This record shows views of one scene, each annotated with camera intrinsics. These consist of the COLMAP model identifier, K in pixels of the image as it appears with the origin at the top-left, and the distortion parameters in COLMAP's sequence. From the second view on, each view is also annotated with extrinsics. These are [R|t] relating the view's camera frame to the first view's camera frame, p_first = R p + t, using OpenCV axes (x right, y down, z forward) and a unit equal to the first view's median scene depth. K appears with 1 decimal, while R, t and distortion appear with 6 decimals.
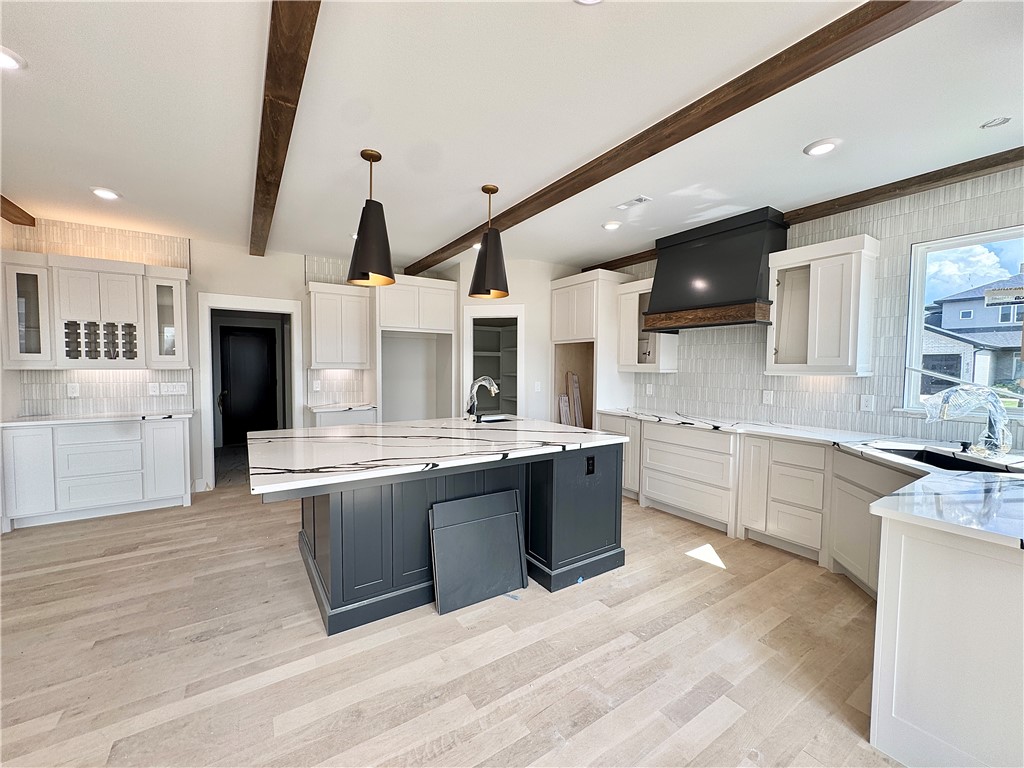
lens RADIAL K [[411.0, 0, 512.0], [0, 411.0, 384.0], [0, 0, 1]] dist [-0.005058, 0.000534]
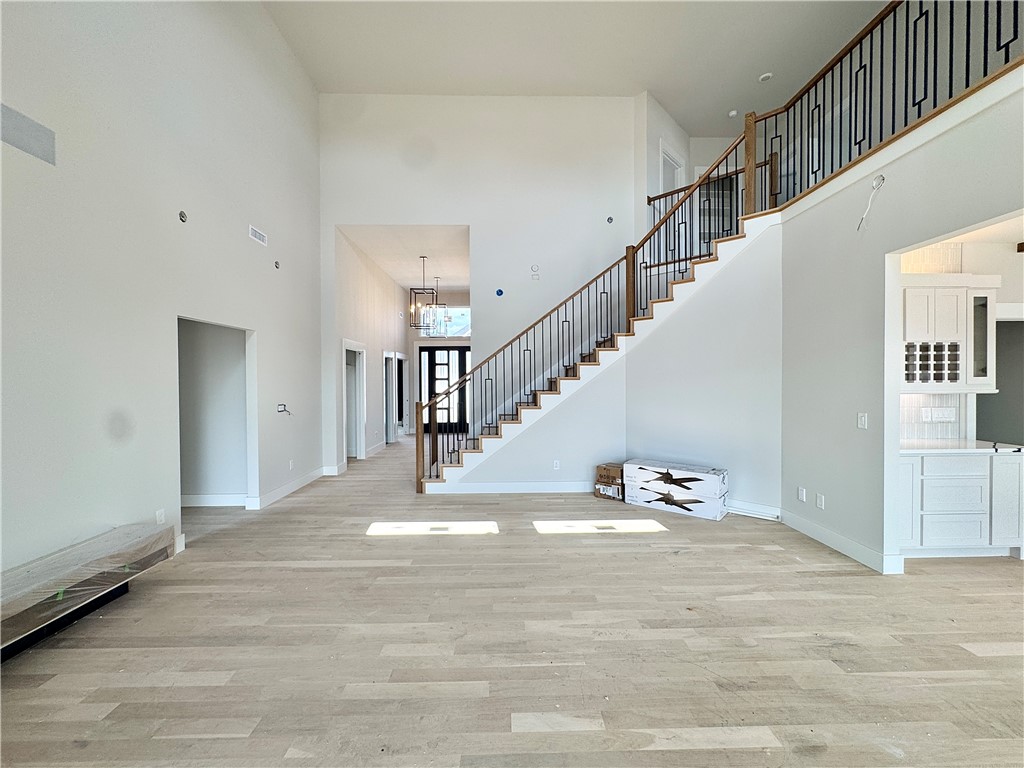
lens RADIAL K [[420.1, 0, 512.0], [0, 420.1, 384.0], [0, 0, 1]] dist [-0.003297, 0.000457]
pose [[0.846197, -0.007654, -0.532815, -1.349006], [-0.011922, 0.999375, -0.033290, -0.015779], [0.532736, 0.034522, 0.845577, -0.304651]]
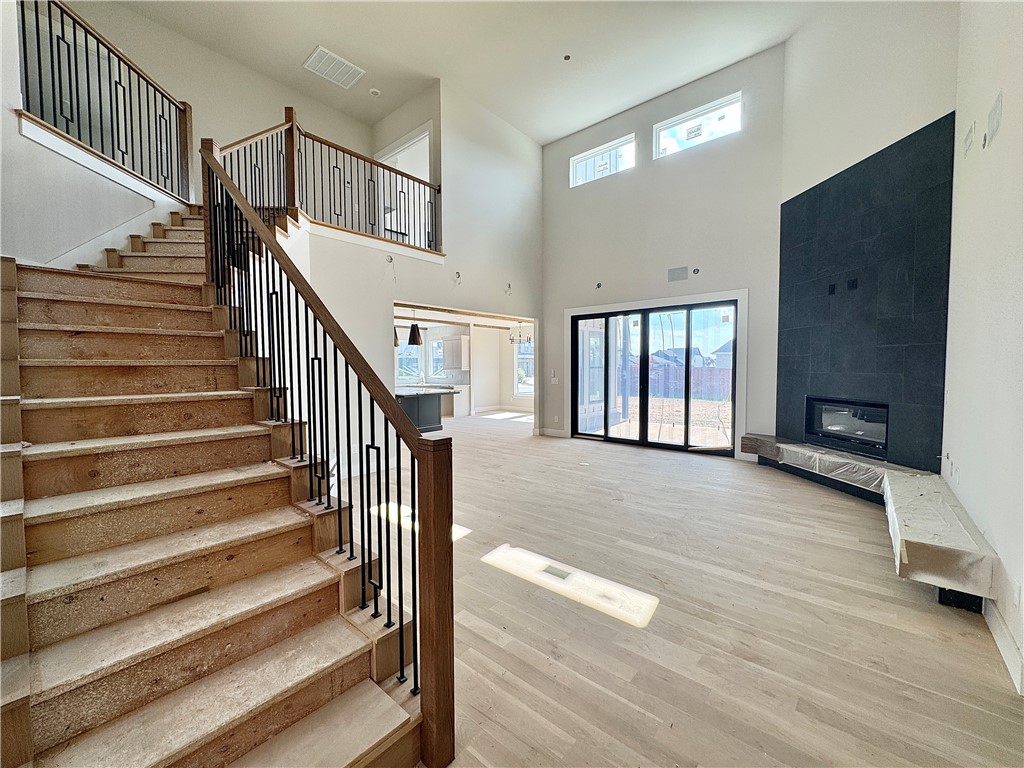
lens RADIAL K [[411.0, 0, 512.0], [0, 411.0, 384.0], [0, 0, 1]] dist [-0.005058, 0.000534]
pose [[-0.273737, -0.047629, 0.960624, -2.854776], [0.046374, 0.996958, 0.062645, -0.072490], [-0.960686, 0.061697, -0.270696, 0.844506]]
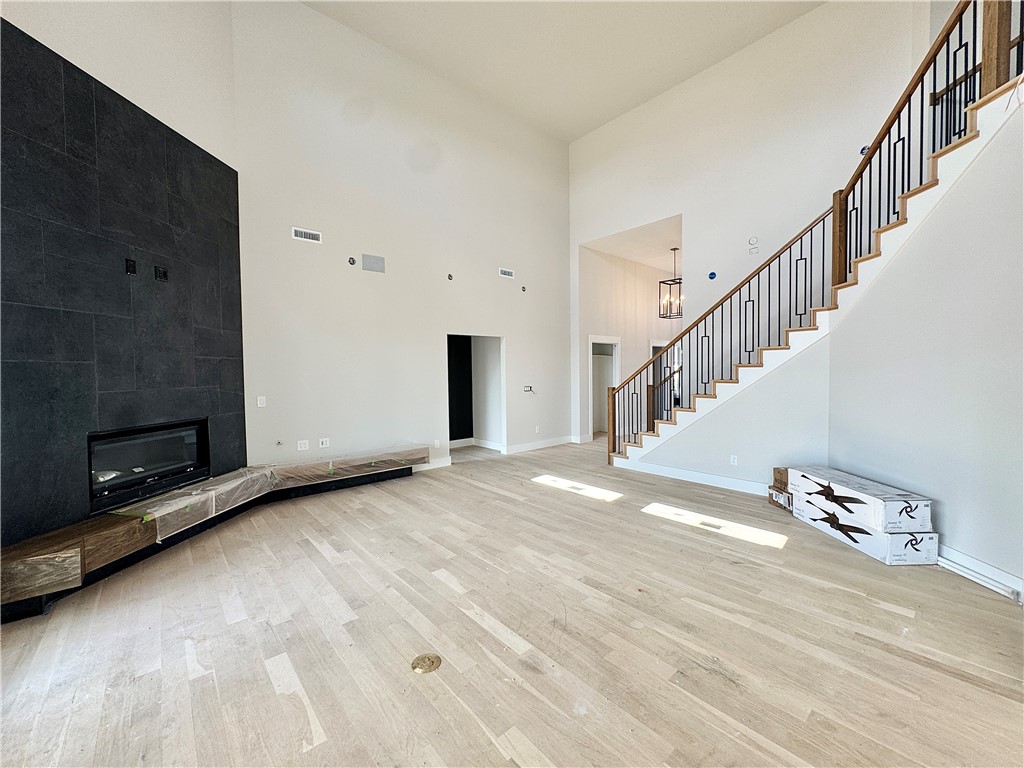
lens RADIAL K [[411.0, 0, 512.0], [0, 411.0, 384.0], [0, 0, 1]] dist [-0.005058, 0.000534]
pose [[0.131889, 0.022520, -0.991009, -0.774368], [-0.030529, 0.999360, 0.018647, -0.031504], [0.990794, 0.027795, 0.132492, 0.161357]]
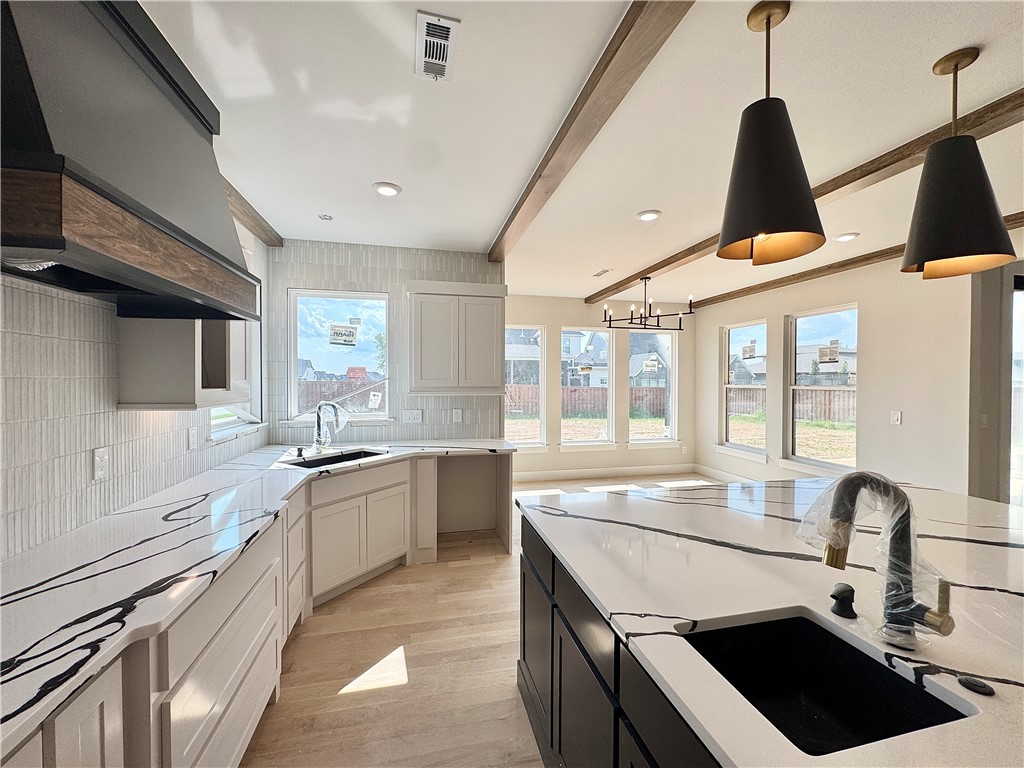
lens RADIAL K [[411.0, 0, 512.0], [0, 411.0, 384.0], [0, 0, 1]] dist [-0.005058, 0.000534]
pose [[-0.939117, -0.015681, 0.343240, 0.042169], [0.003654, 0.998446, 0.055612, -0.082208], [-0.343579, 0.053480, -0.937600, 1.303957]]
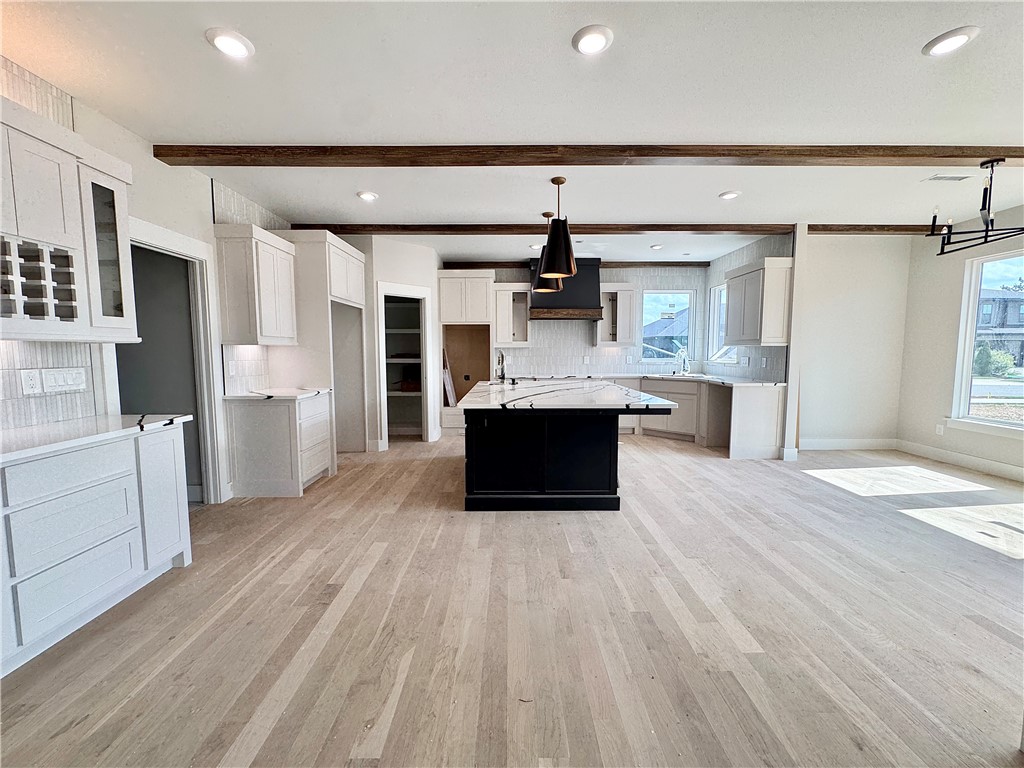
lens RADIAL K [[411.0, 0, 512.0], [0, 411.0, 384.0], [0, 0, 1]] dist [-0.005058, 0.000534]
pose [[0.546228, -0.076435, 0.834142, -1.133995], [0.042651, 0.997074, 0.063435, 0.008855], [-0.836550, 0.000927, 0.547890, 0.280947]]
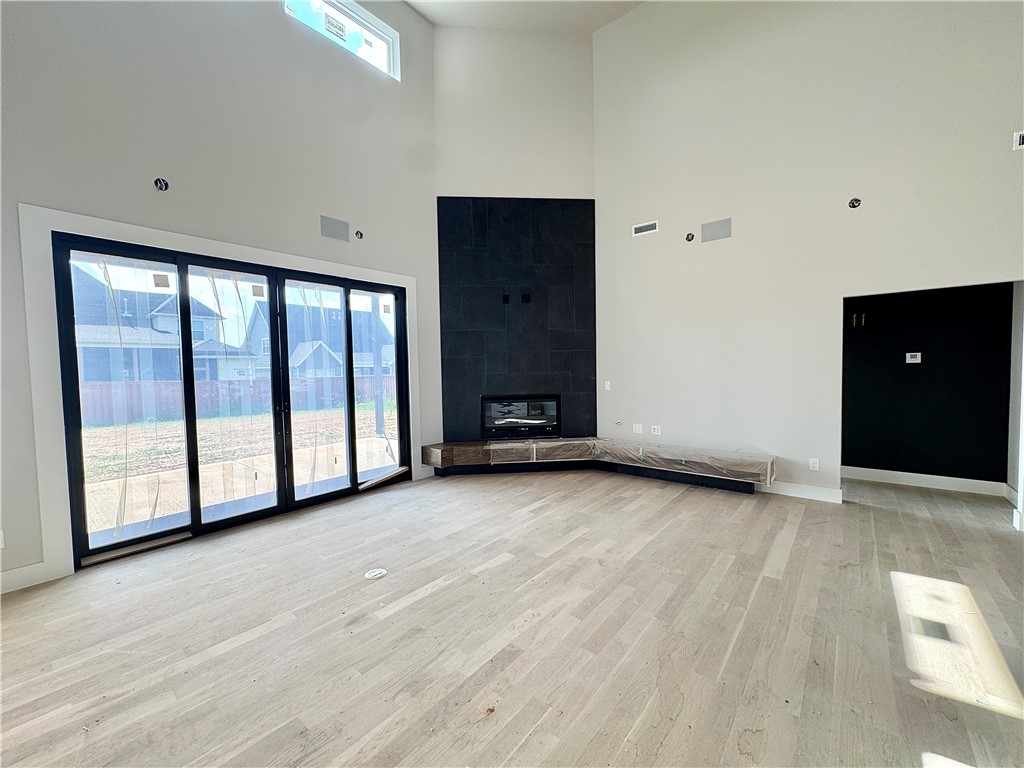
lens RADIAL K [[411.0, 0, 512.0], [0, 411.0, 384.0], [0, 0, 1]] dist [-0.005058, 0.000534]
pose [[-0.956967, 0.022682, -0.289307, -1.377873], [-0.001028, 0.996669, 0.081541, -0.059109], [0.290193, 0.078329, -0.953757, 0.932958]]
